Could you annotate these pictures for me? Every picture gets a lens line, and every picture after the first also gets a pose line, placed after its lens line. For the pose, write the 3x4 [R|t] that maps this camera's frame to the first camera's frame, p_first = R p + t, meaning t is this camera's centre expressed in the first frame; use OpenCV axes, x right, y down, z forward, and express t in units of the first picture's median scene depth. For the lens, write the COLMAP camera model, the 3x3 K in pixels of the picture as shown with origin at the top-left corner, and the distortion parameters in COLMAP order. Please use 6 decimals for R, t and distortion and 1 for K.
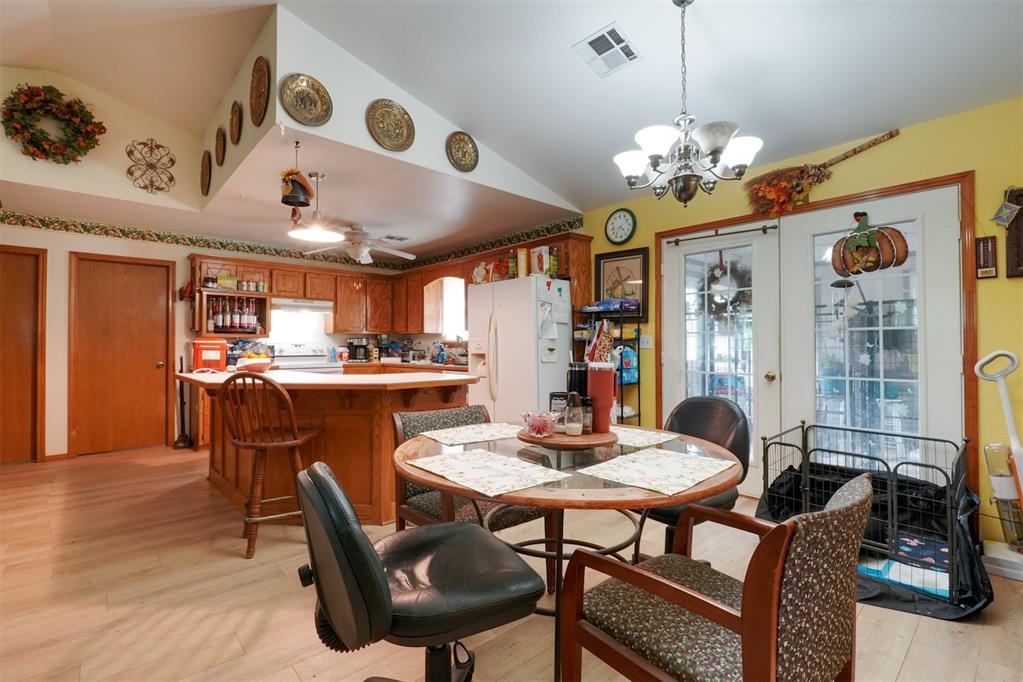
lens RADIAL K [[466.8, 0, 513.3], [0, 466.8, 338.6], [0, 0, 1]] dist [-0.007404, 0.001402]
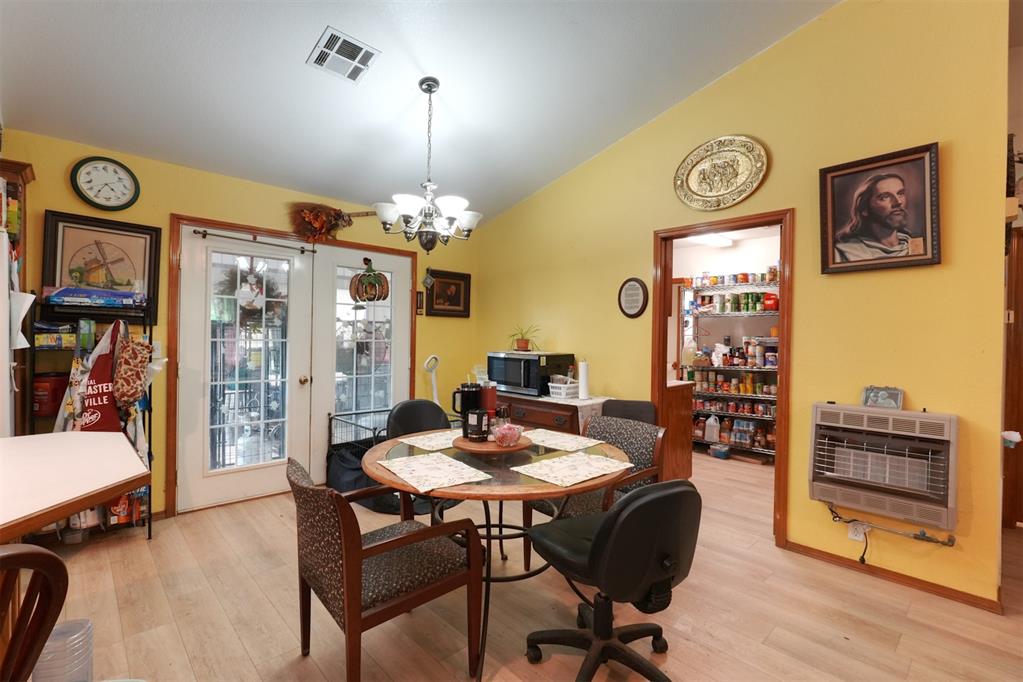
lens RADIAL K [[466.8, 0, 509.9], [0, 466.8, 335.7], [0, 0, 1]] dist [-0.007404, 0.001402]
pose [[-0.023008, 0.002087, 0.999733, -0.433611], [-0.032018, 0.999483, -0.002823, -0.029250], [-0.999222, -0.032074, -0.022930, 0.375531]]
